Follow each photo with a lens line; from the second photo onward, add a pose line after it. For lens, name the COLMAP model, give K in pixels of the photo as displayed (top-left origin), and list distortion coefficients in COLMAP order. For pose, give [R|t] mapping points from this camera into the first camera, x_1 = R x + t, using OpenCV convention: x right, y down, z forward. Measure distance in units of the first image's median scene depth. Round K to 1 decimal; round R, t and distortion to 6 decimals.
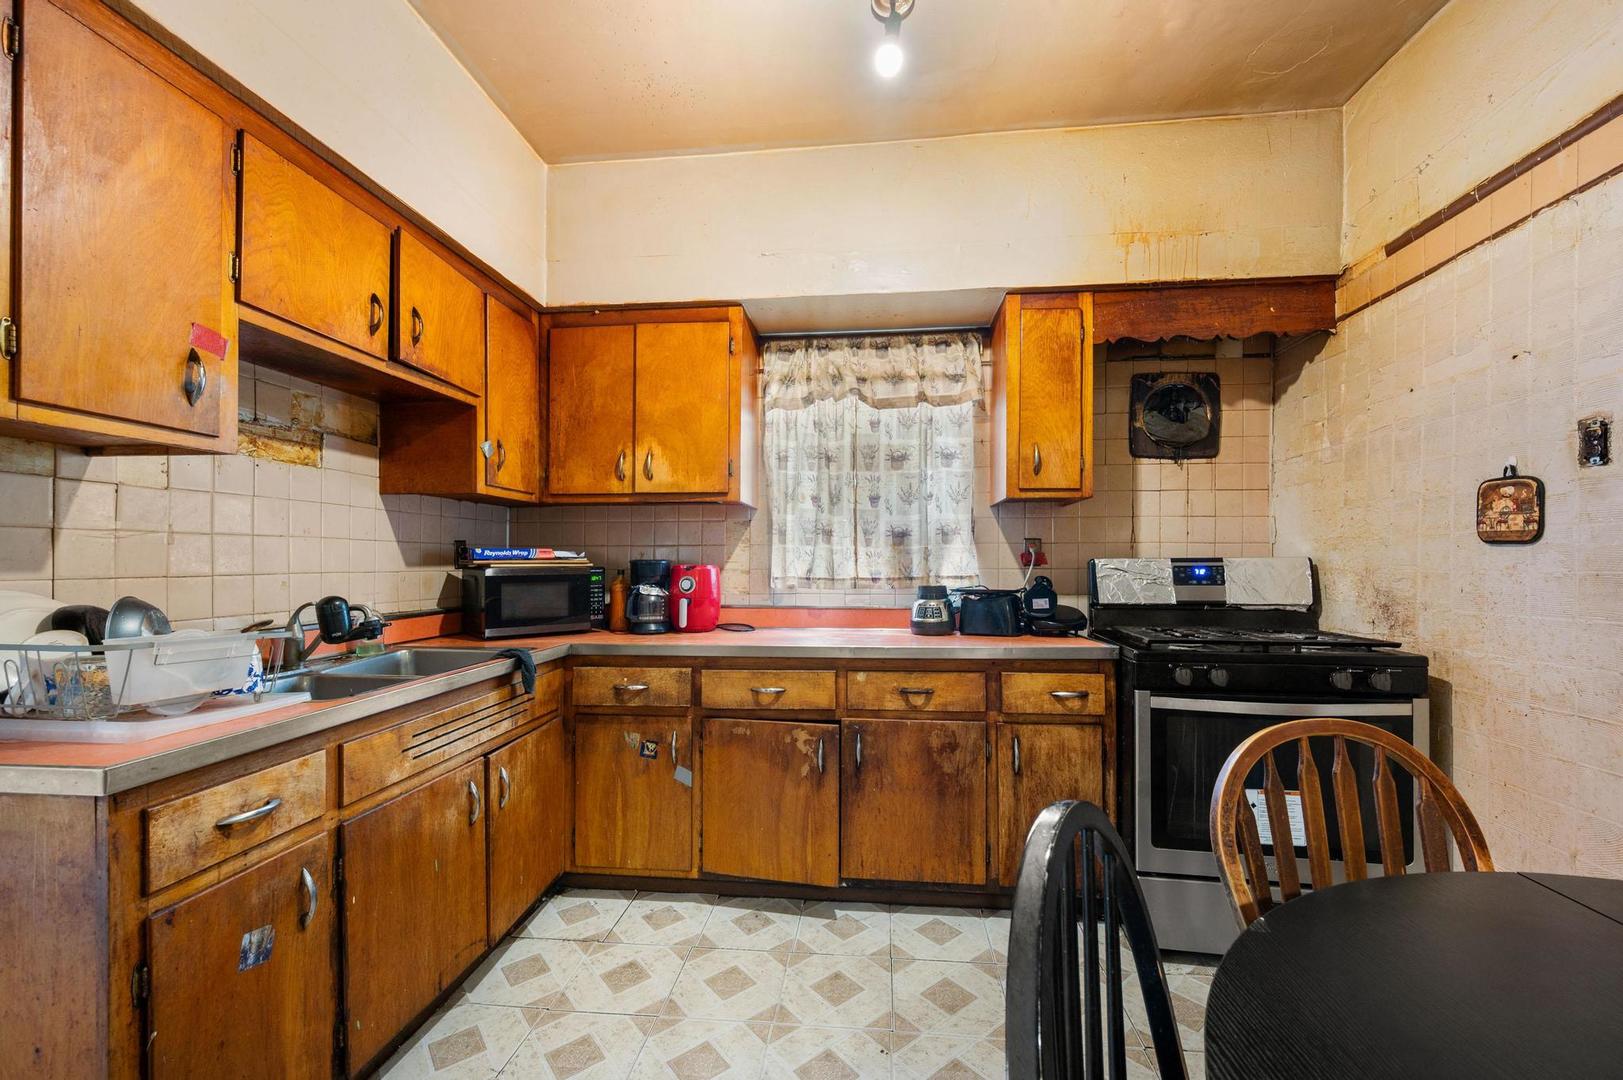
lens RADIAL K [[650.7, 0, 813.4], [0, 650.7, 552.0], [0, 0, 1]] dist [-0.002119, -0.000011]
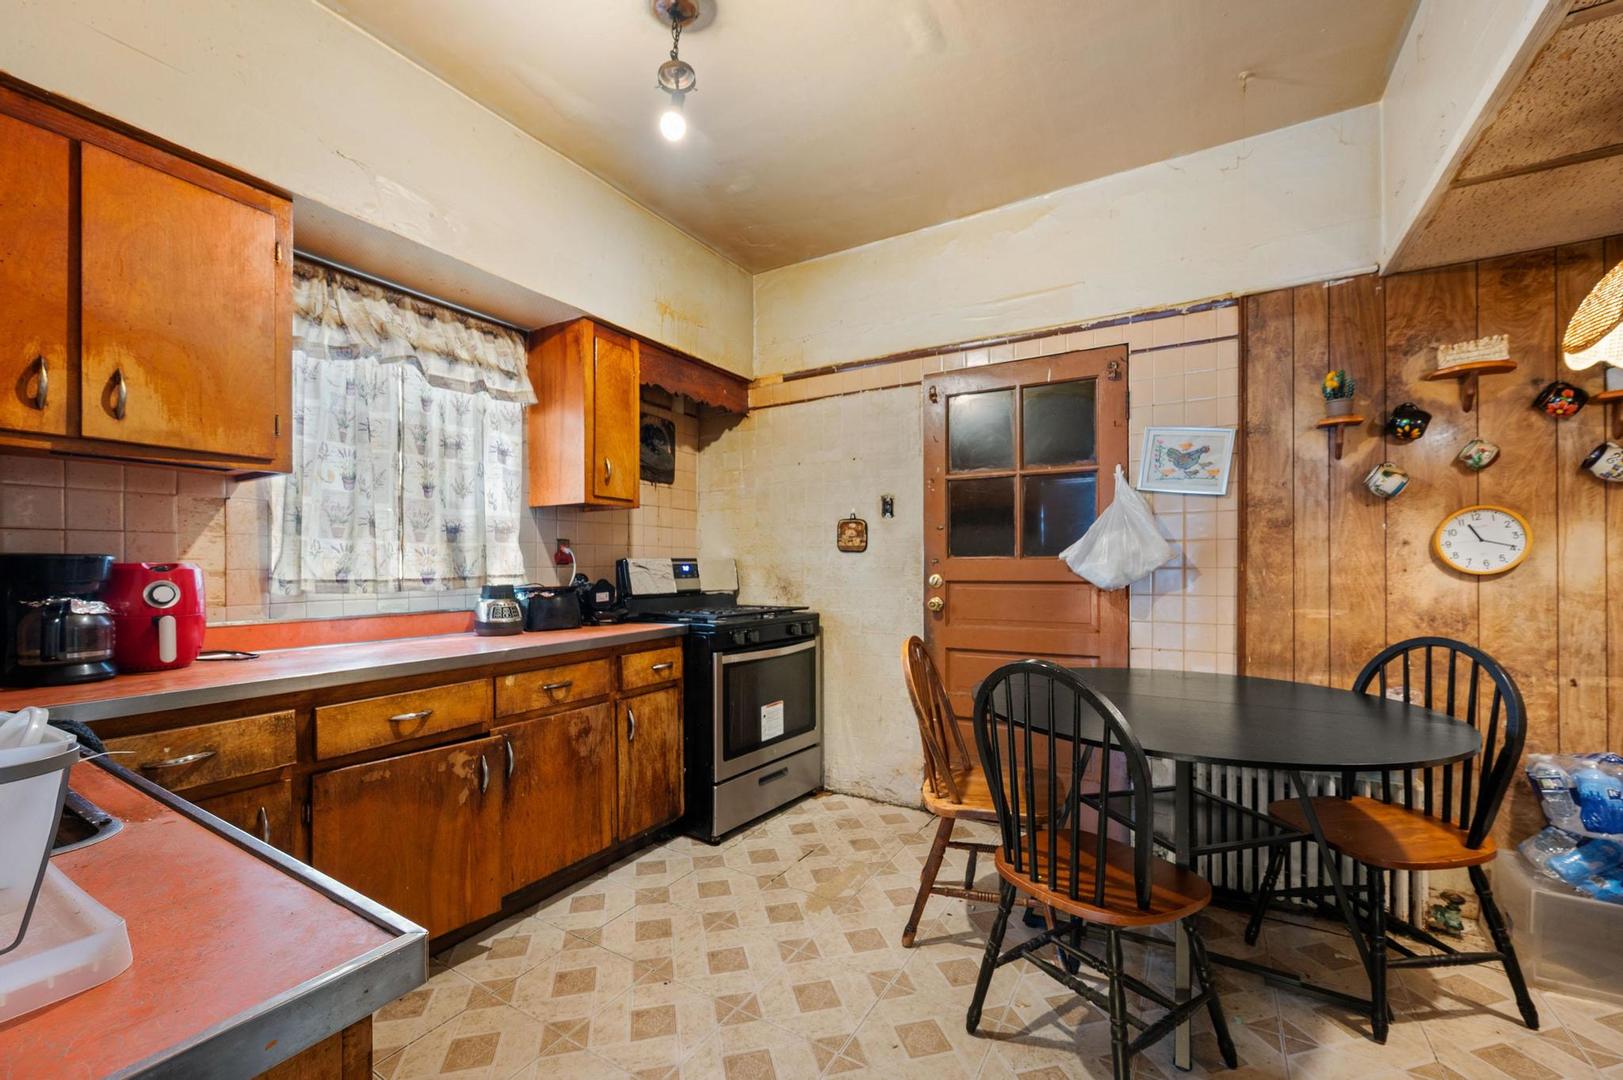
lens RADIAL K [[650.7, 0, 808.5], [0, 650.7, 556.1], [0, 0, 1]] dist [-0.002119, -0.000011]
pose [[0.424021, 0.011532, 0.905579, -0.545027], [-0.013815, 0.999885, -0.006264, 0.009428], [-0.905547, -0.009855, 0.424131, 0.187738]]
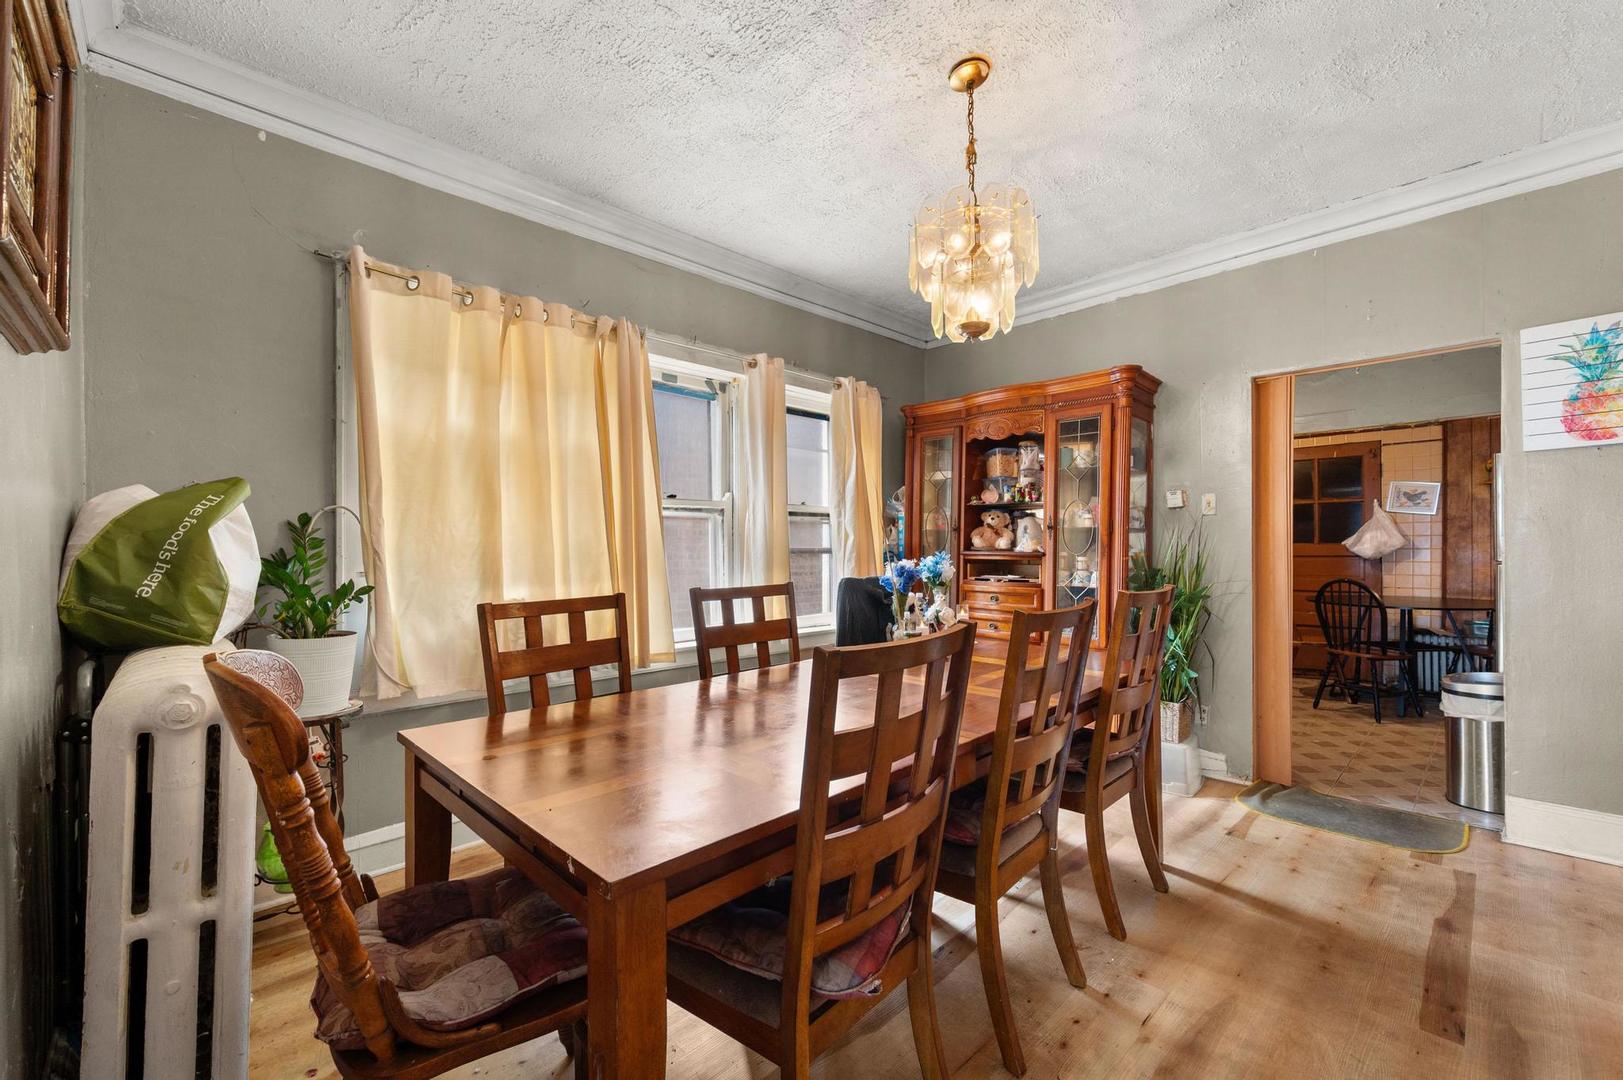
lens RADIAL K [[650.7, 0, 819.7], [0, 650.7, 542.9], [0, 0, 1]] dist [-0.002119, -0.000011]
pose [[0.637752, 0.018402, 0.770022, -2.343584], [-0.018454, 0.999793, -0.008609, 0.050768], [-0.770021, -0.008720, 0.637959, 0.227809]]
